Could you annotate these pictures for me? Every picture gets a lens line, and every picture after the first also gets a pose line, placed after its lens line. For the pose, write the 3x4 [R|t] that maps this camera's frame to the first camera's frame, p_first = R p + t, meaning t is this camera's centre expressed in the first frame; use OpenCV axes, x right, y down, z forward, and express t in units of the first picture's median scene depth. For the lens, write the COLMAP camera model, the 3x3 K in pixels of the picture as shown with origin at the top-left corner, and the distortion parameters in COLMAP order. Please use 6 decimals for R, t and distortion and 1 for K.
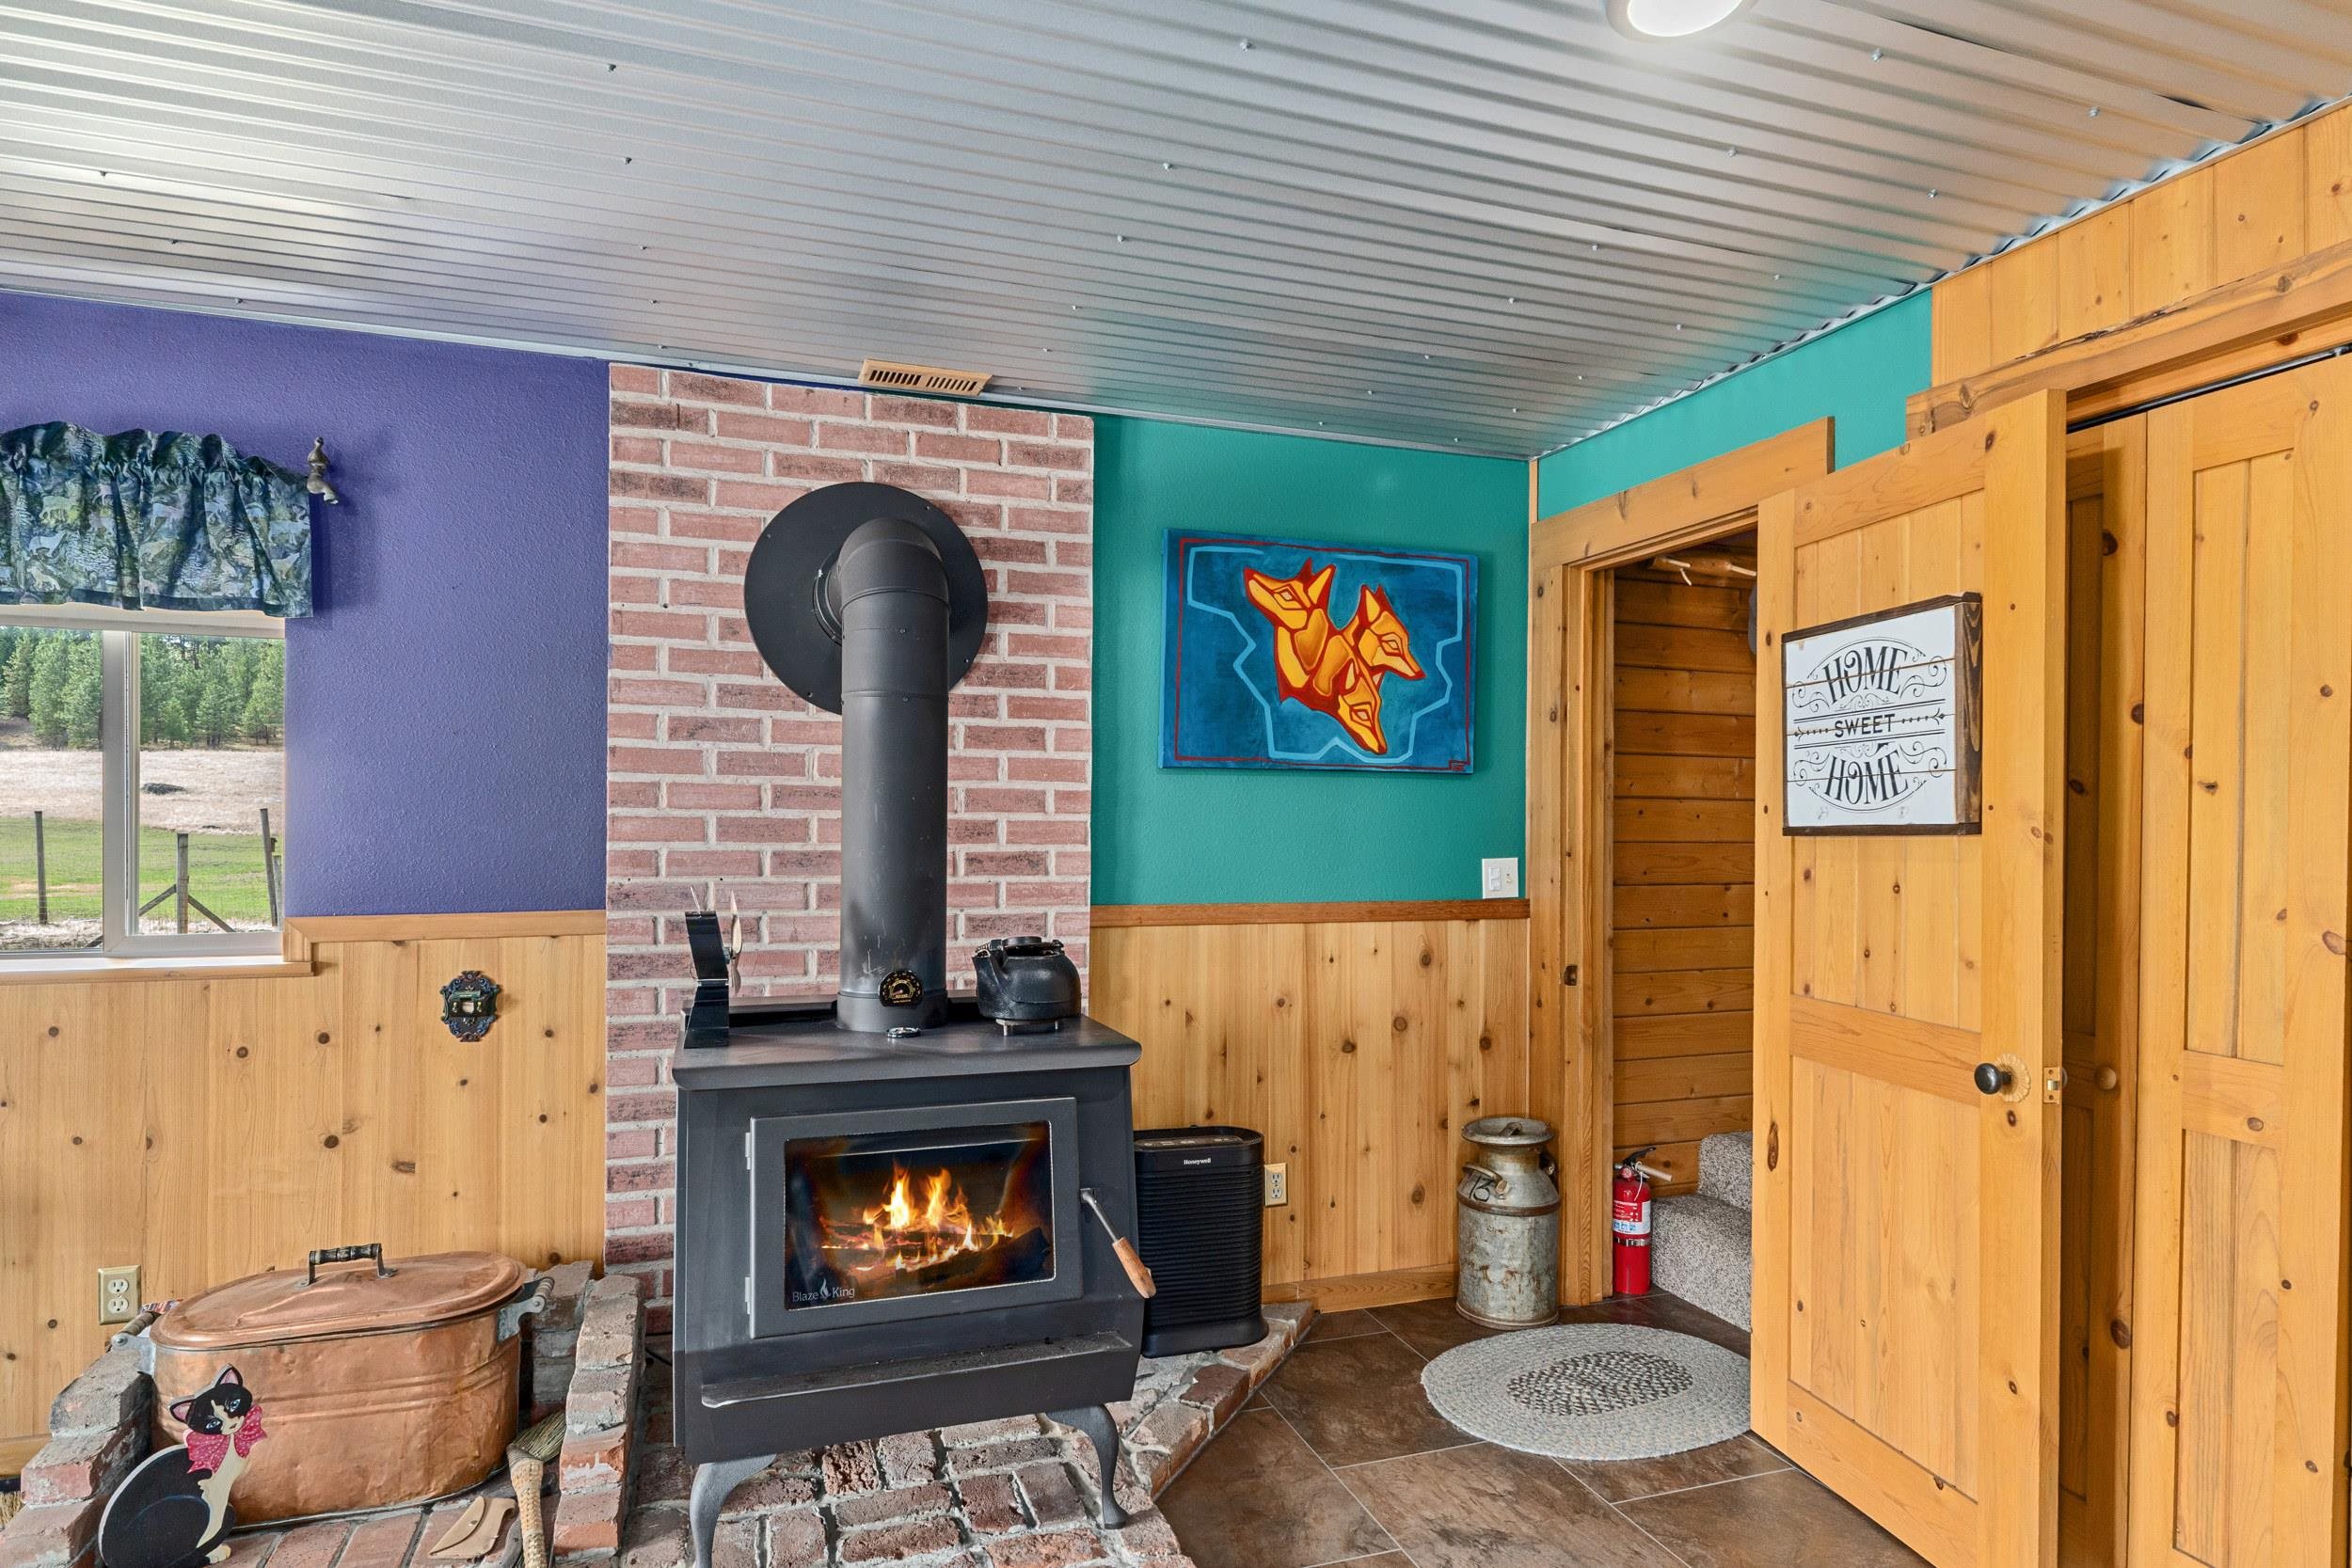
lens RADIAL K [[1277.2, 0, 1182.9], [0, 1277.2, 824.1], [0, 0, 1]] dist [-0.000322, -0.001847]
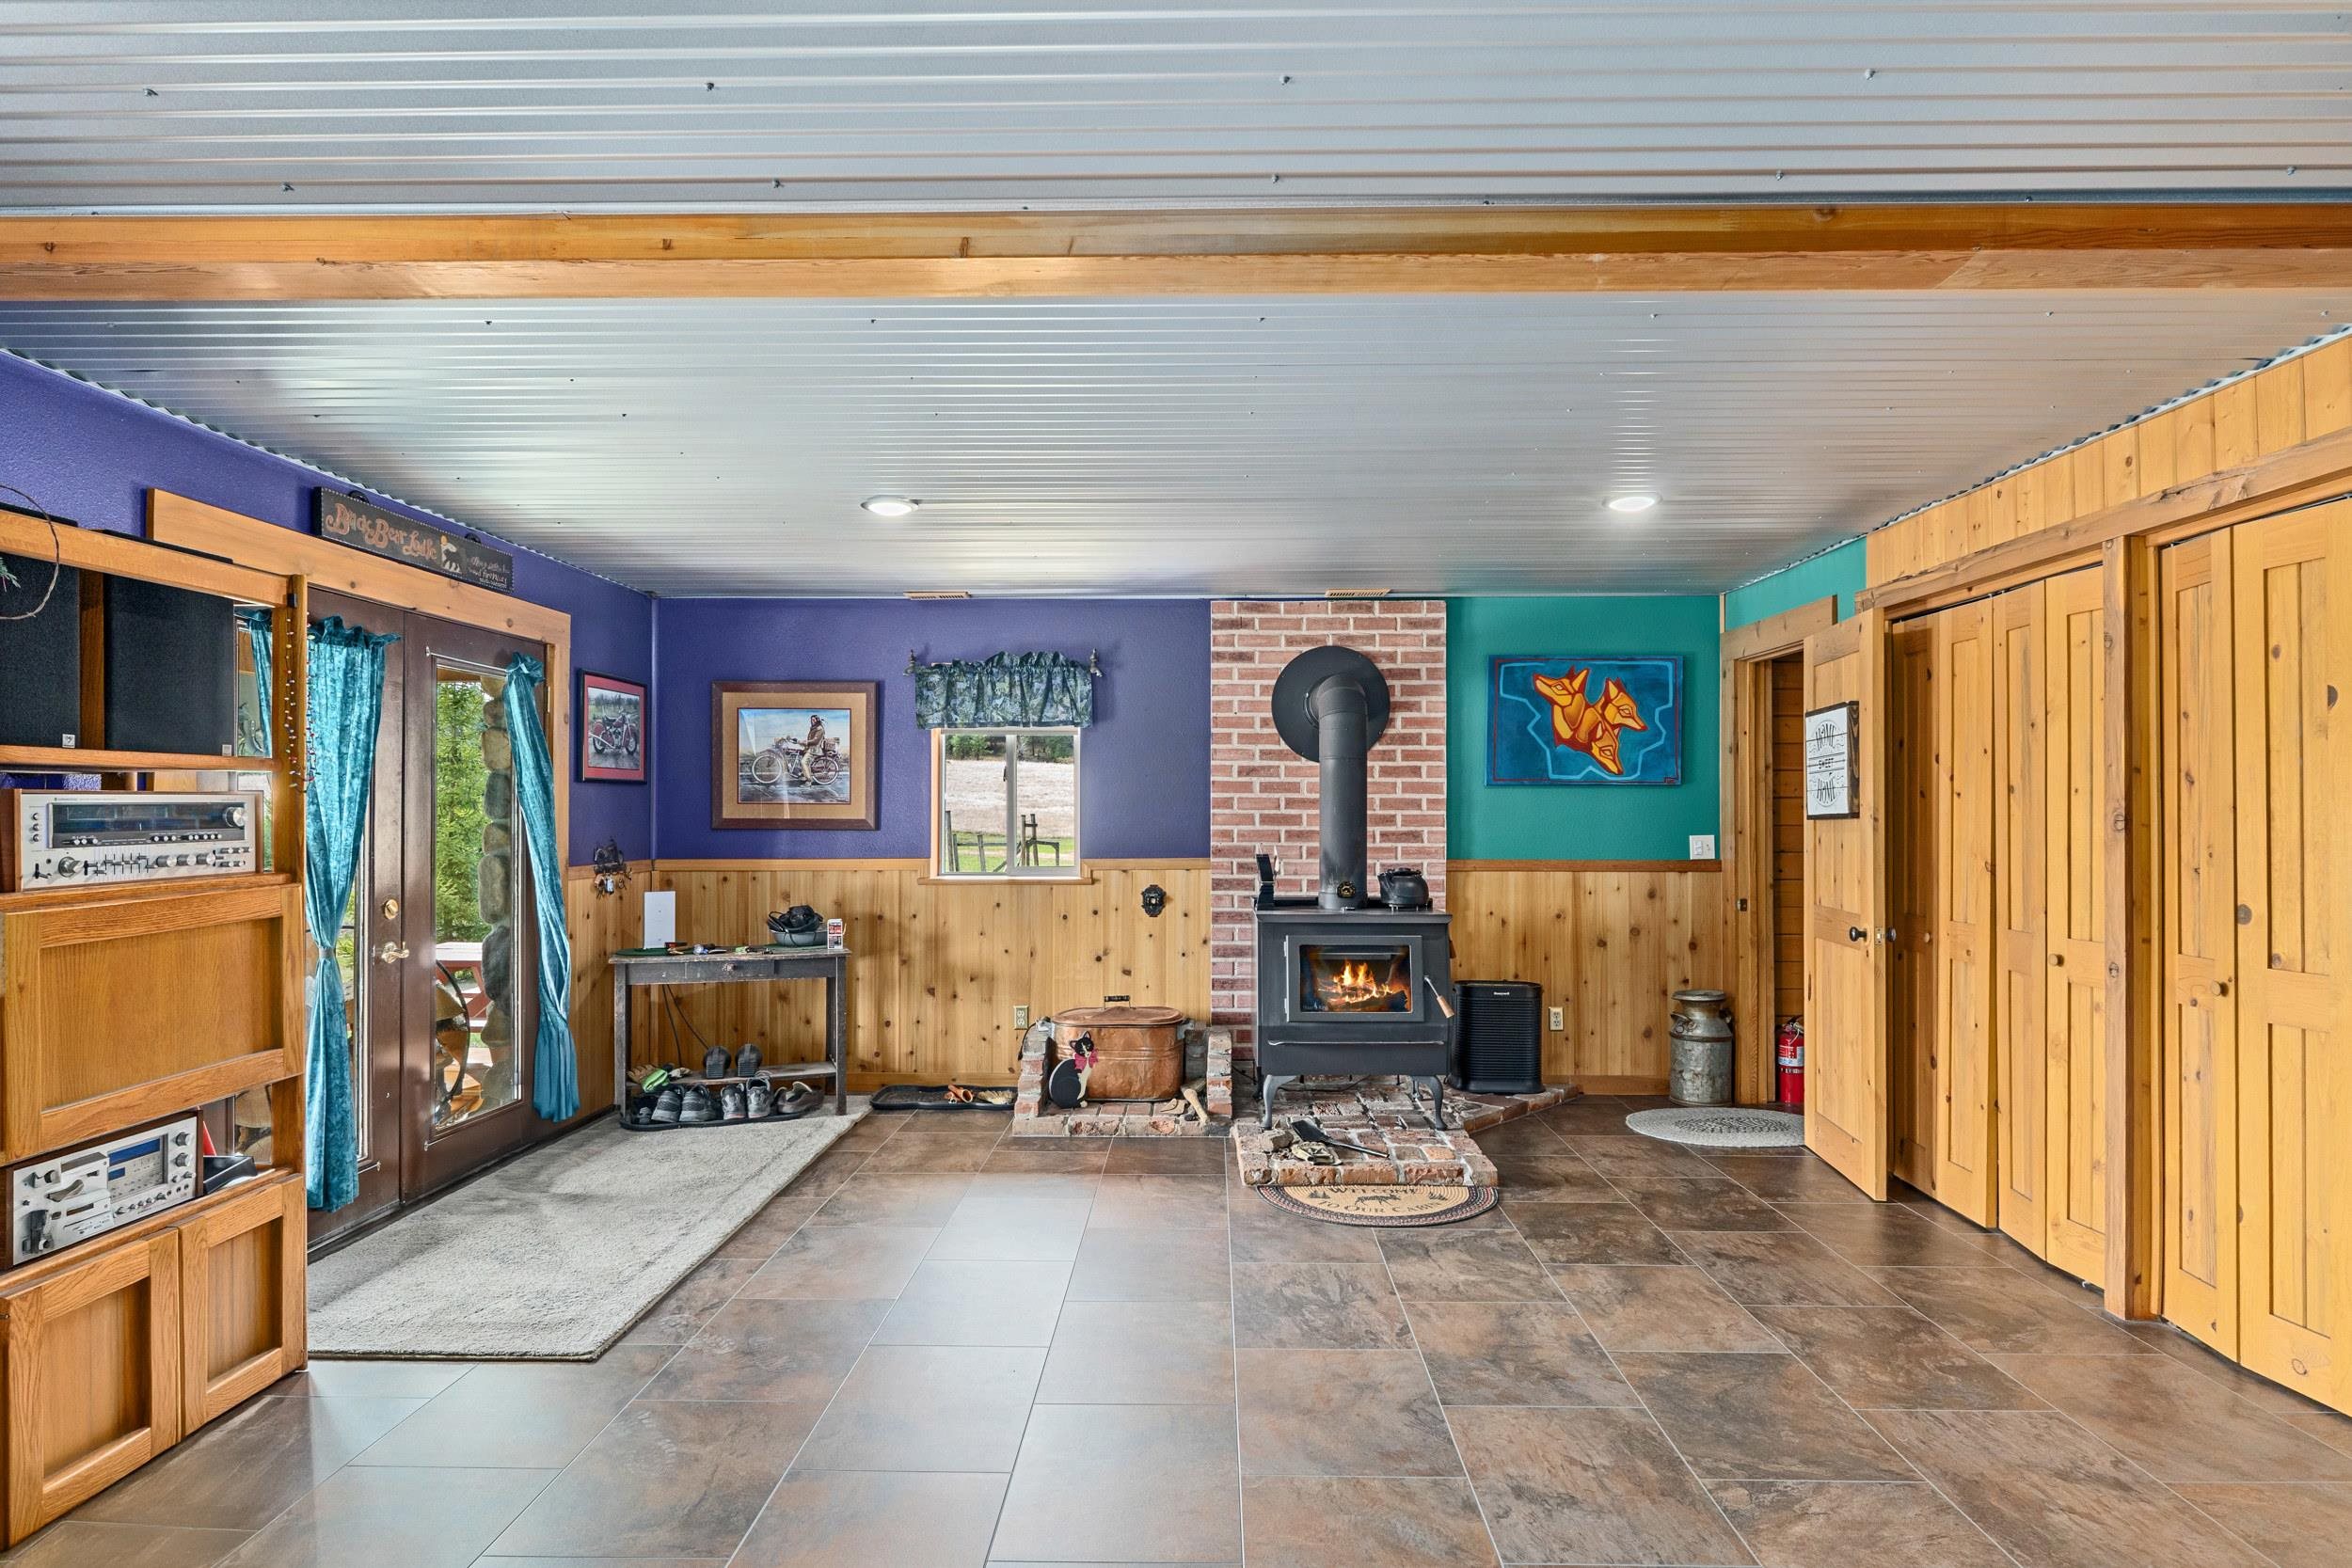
lens RADIAL K [[1277.2, 0, 1181.7], [0, 1277.2, 801.9], [0, 0, 1]] dist [-0.000322, -0.001847]
pose [[0.938388, -0.009521, -0.345452, 0.235933], [0.004989, 0.999889, -0.014007, 0.004062], [0.345547, 0.011421, 0.938332, -1.001442]]
